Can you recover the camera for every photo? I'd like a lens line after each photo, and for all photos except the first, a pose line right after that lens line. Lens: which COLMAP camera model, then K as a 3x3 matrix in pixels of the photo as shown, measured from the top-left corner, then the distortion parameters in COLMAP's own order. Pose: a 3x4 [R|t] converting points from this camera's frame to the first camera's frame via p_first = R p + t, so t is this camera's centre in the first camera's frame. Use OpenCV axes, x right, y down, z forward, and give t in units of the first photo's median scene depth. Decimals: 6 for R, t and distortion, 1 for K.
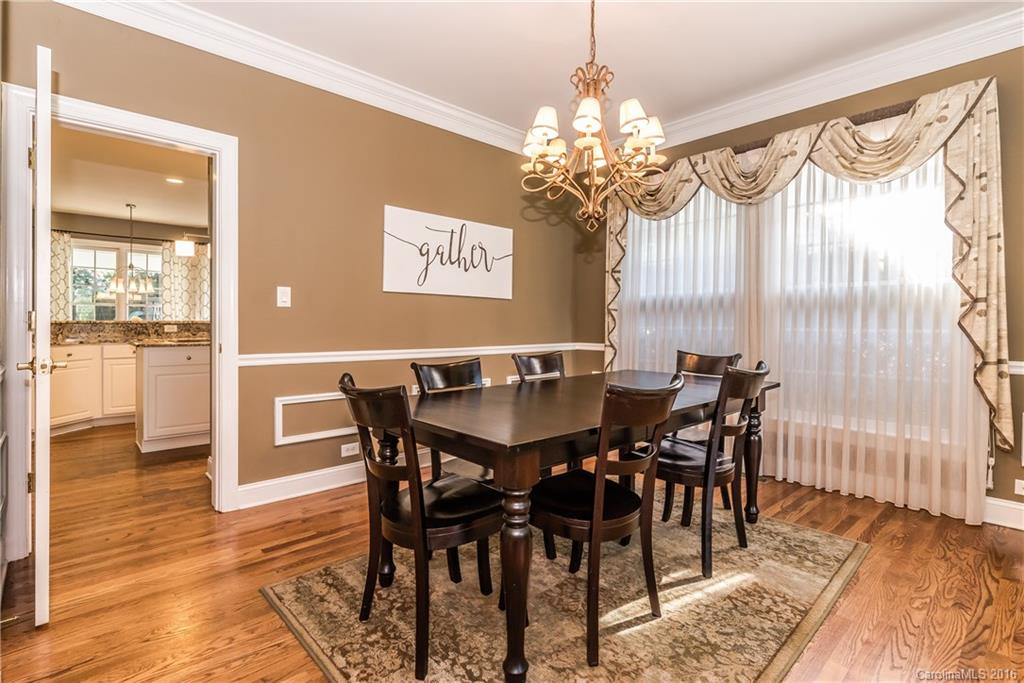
lens RADIAL K [[487.2, 0, 521.0], [0, 487.2, 333.7], [0, 0, 1]] dist [0.001331, -0.000939]
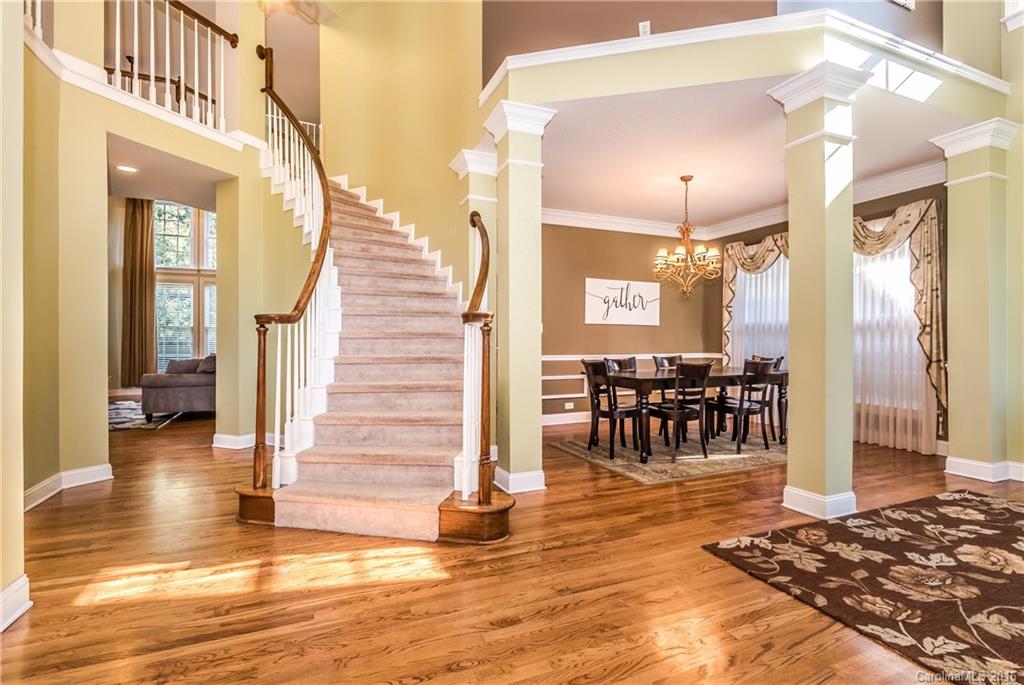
lens RADIAL K [[487.2, 0, 512.8], [0, 487.2, 343.6], [0, 0, 1]] dist [0.001331, -0.000939]
pose [[0.934321, -0.005110, -0.356397, 0.142159], [0.000584, 0.999918, -0.012806, 0.013088], [0.356433, 0.011757, 0.934247, -0.956552]]
